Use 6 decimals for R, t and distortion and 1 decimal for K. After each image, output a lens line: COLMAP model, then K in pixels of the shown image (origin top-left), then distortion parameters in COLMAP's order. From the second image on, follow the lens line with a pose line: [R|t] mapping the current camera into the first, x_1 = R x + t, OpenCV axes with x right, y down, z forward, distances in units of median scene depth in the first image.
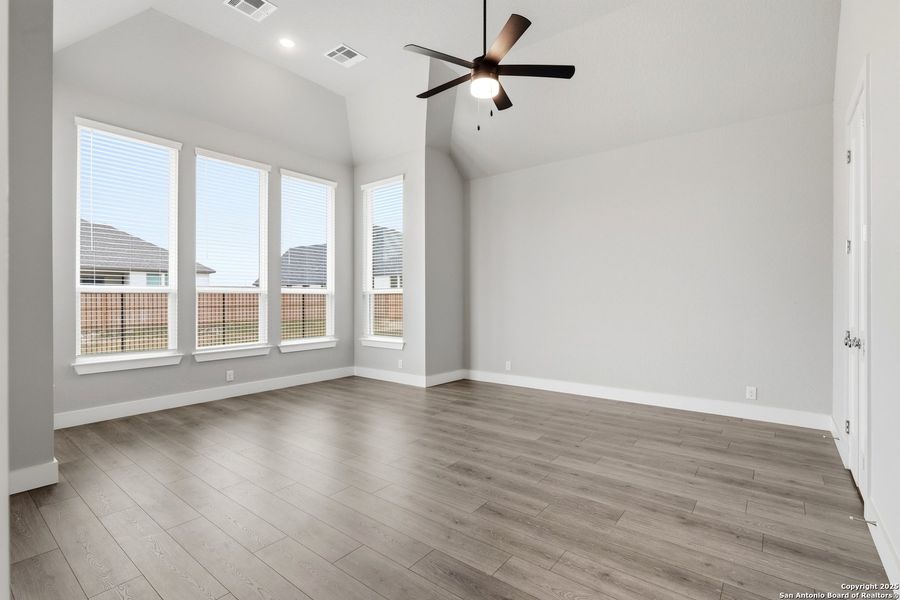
lens RADIAL K [[418.2, 0, 450.0], [0, 418.2, 300.0], [0, 0, 1]] dist [-0.001470, 0.000034]
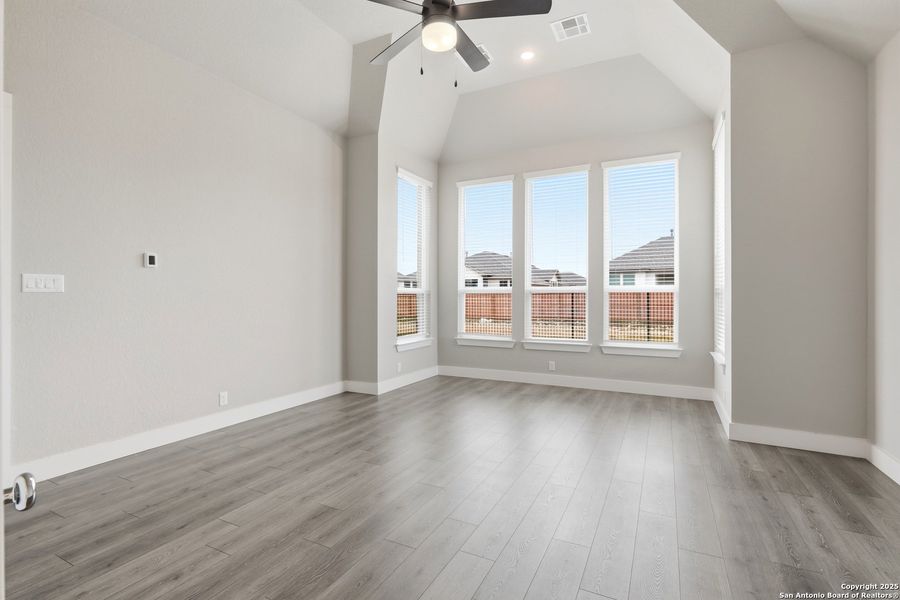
lens RADIAL K [[418.2, 0, 450.0], [0, 418.2, 300.0], [0, 0, 1]] dist [-0.001470, 0.000034]
pose [[0.199637, 0.009675, -0.979822, 0.517897], [-0.005131, 0.999948, 0.008828, -0.004099], [0.979857, 0.003265, 0.199676, 0.507259]]
